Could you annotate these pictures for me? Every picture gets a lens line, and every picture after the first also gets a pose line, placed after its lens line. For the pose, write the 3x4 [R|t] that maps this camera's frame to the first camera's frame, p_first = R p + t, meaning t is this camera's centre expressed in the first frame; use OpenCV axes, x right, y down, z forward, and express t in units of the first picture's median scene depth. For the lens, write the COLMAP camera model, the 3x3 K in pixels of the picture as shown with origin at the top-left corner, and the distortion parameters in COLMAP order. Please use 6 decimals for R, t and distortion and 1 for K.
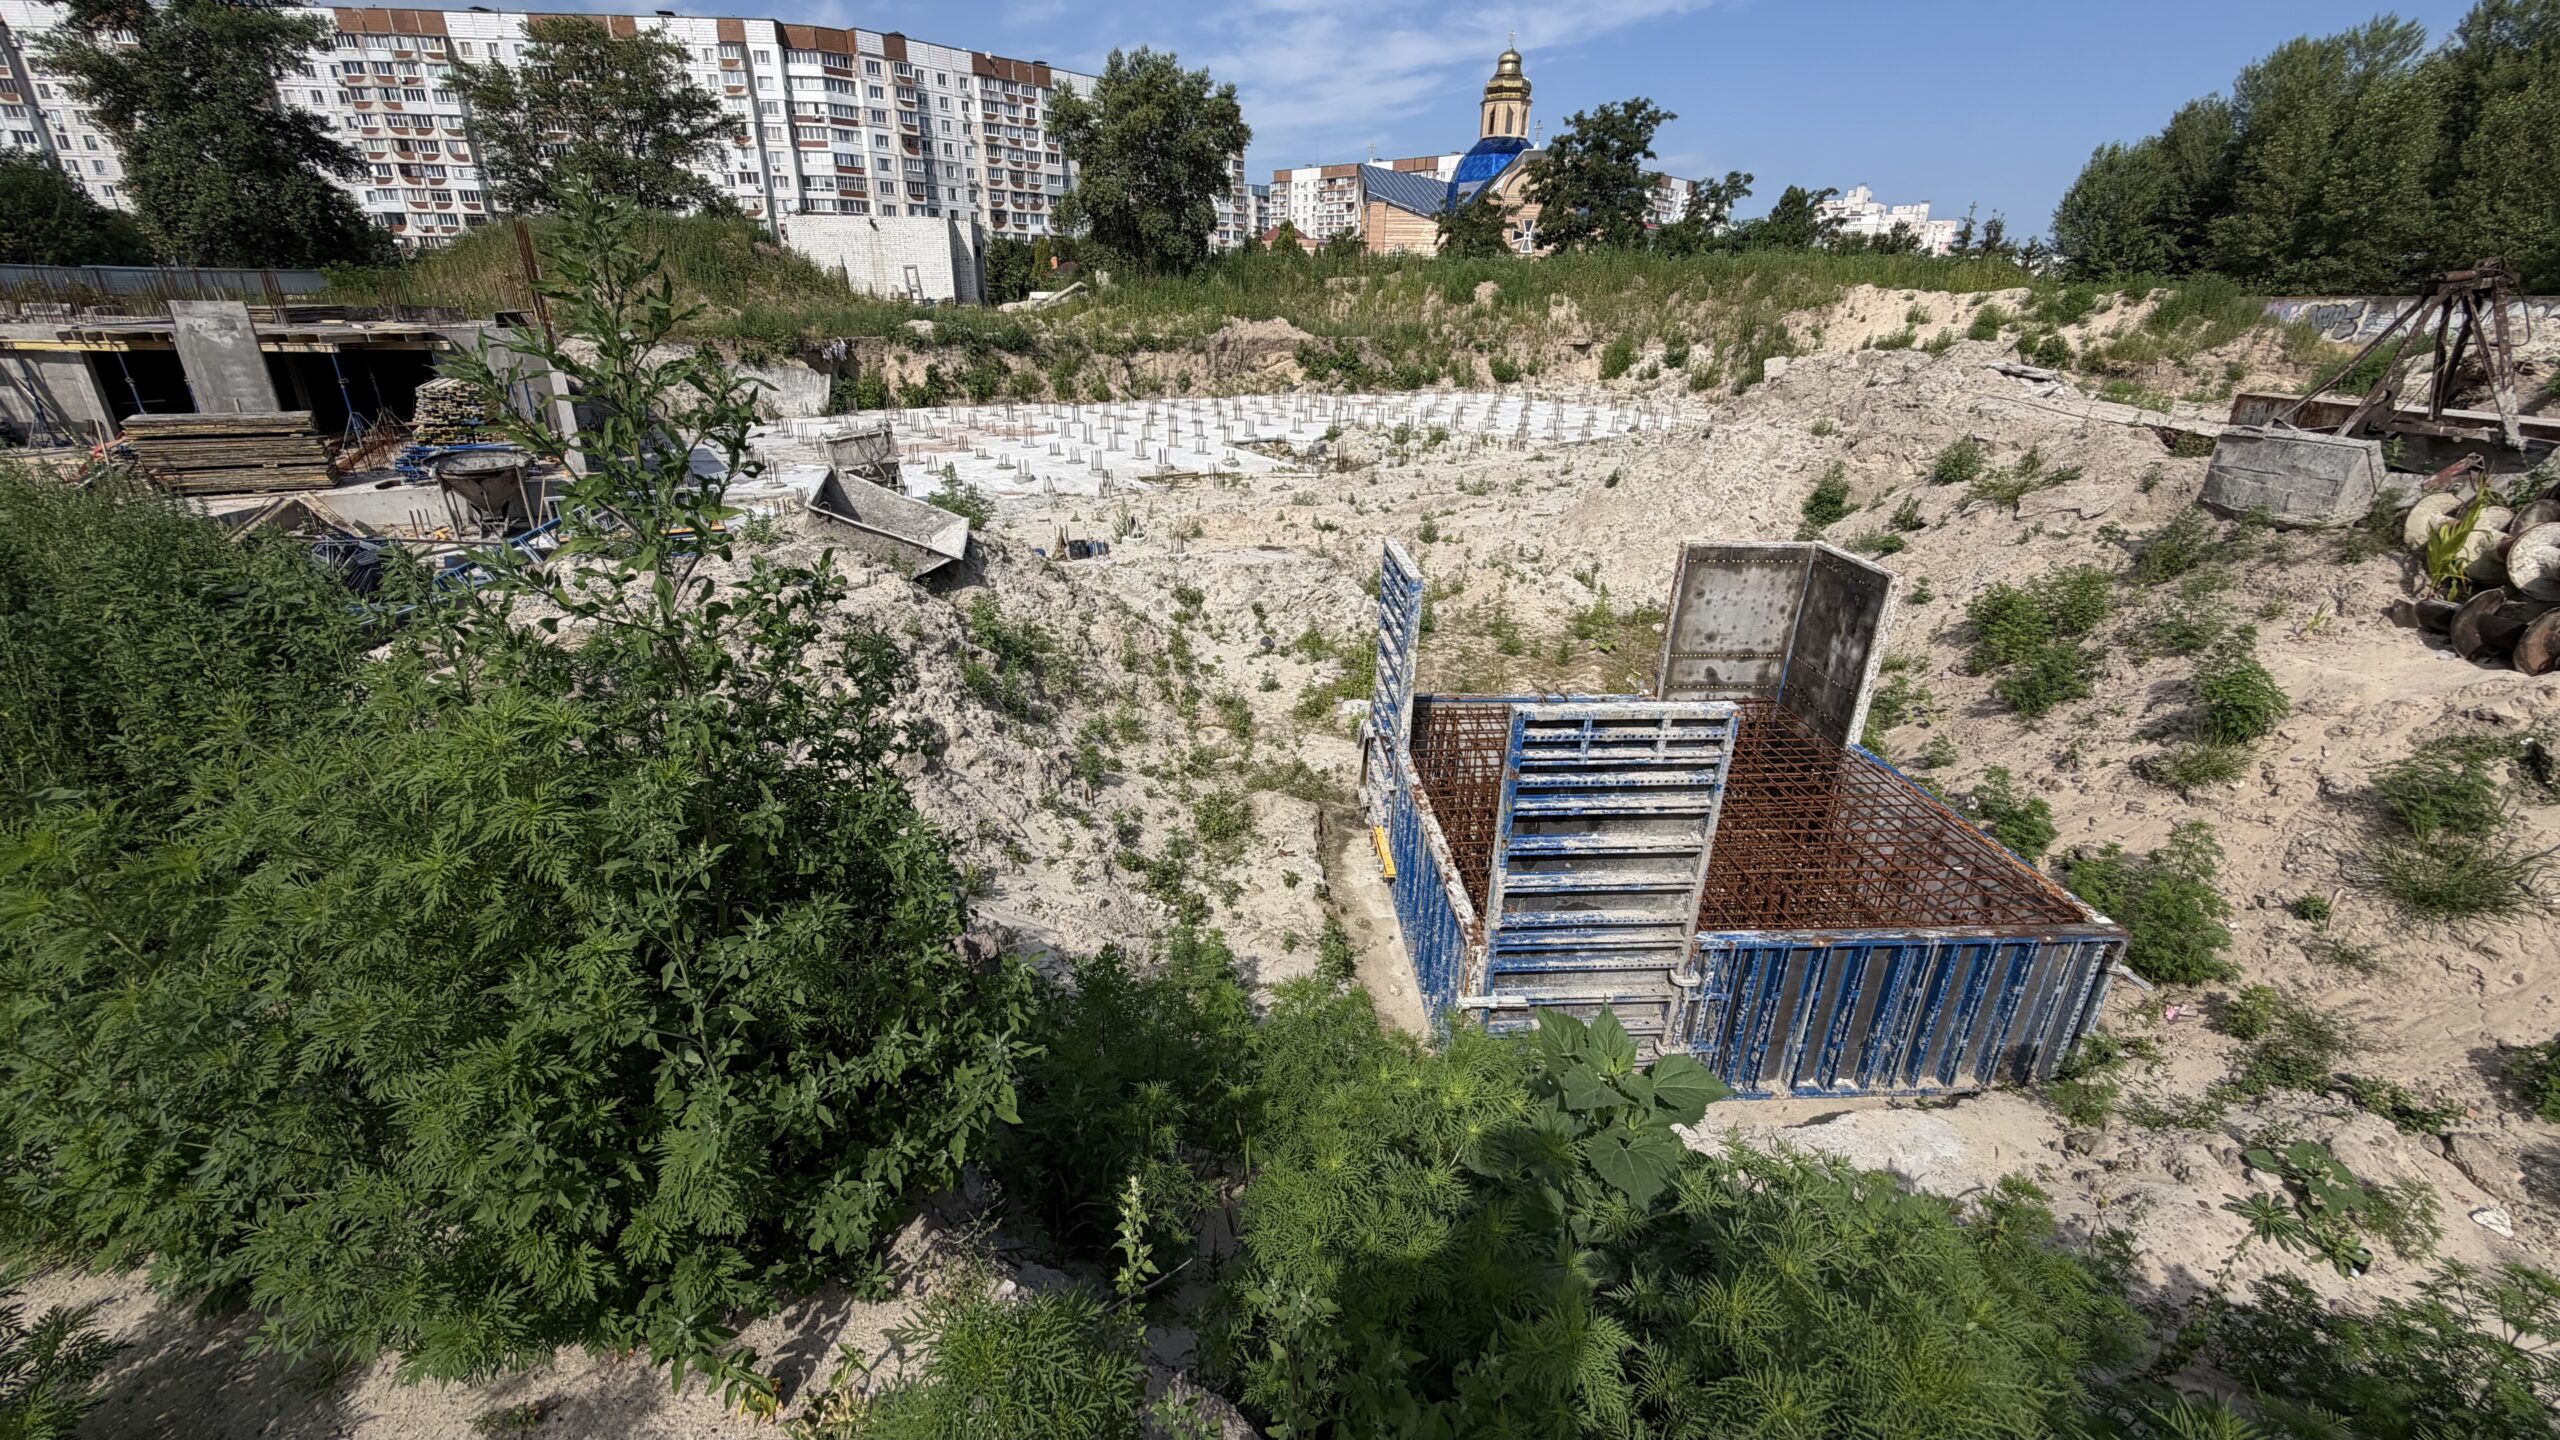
lens RADIAL K [[1024.6, 0, 1267.6], [0, 1024.6, 723.3], [0, 0, 1]] dist [-0.000919, 0.000175]
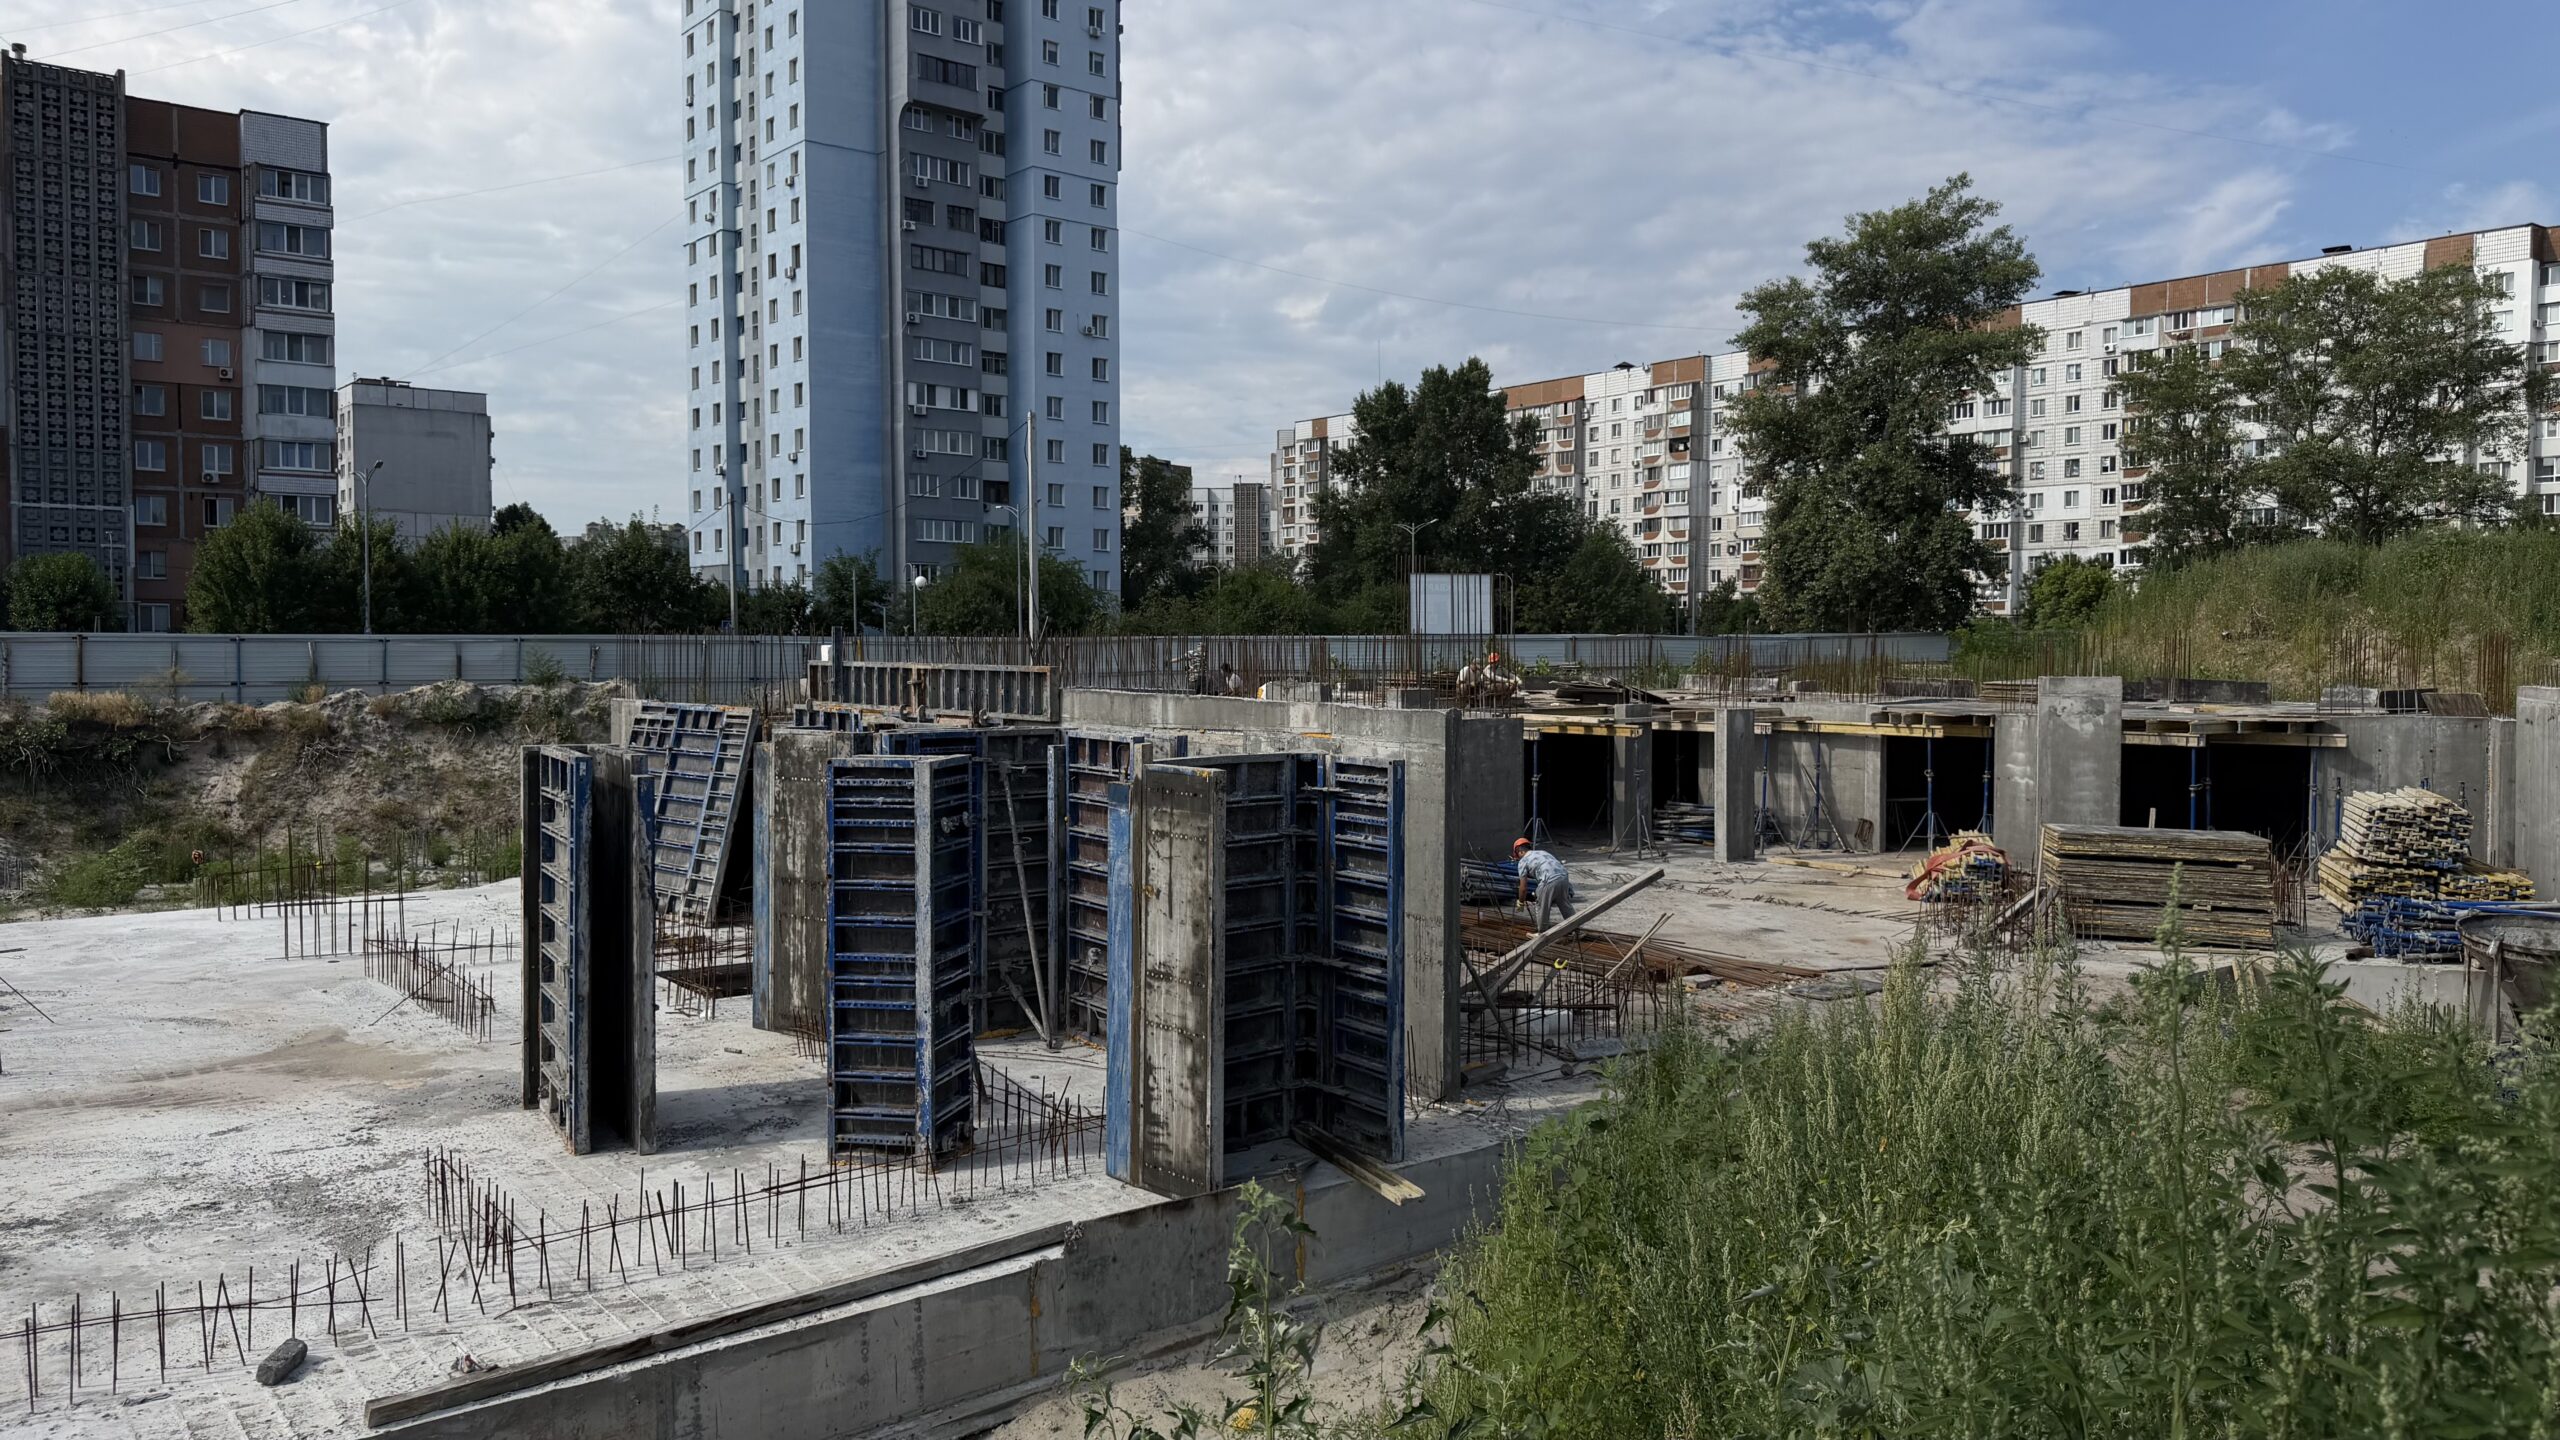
lens RADIAL K [[1826.8, 0, 1285.9], [0, 1826.8, 717.8], [0, 0, 1]] dist [-0.002321, -0.002762]
pose [[0.594978, 0.015802, -0.803586, -0.308380], [-0.298810, 0.932493, -0.202903, 0.042319], [0.746132, 0.360843, 0.559535, -0.124345]]
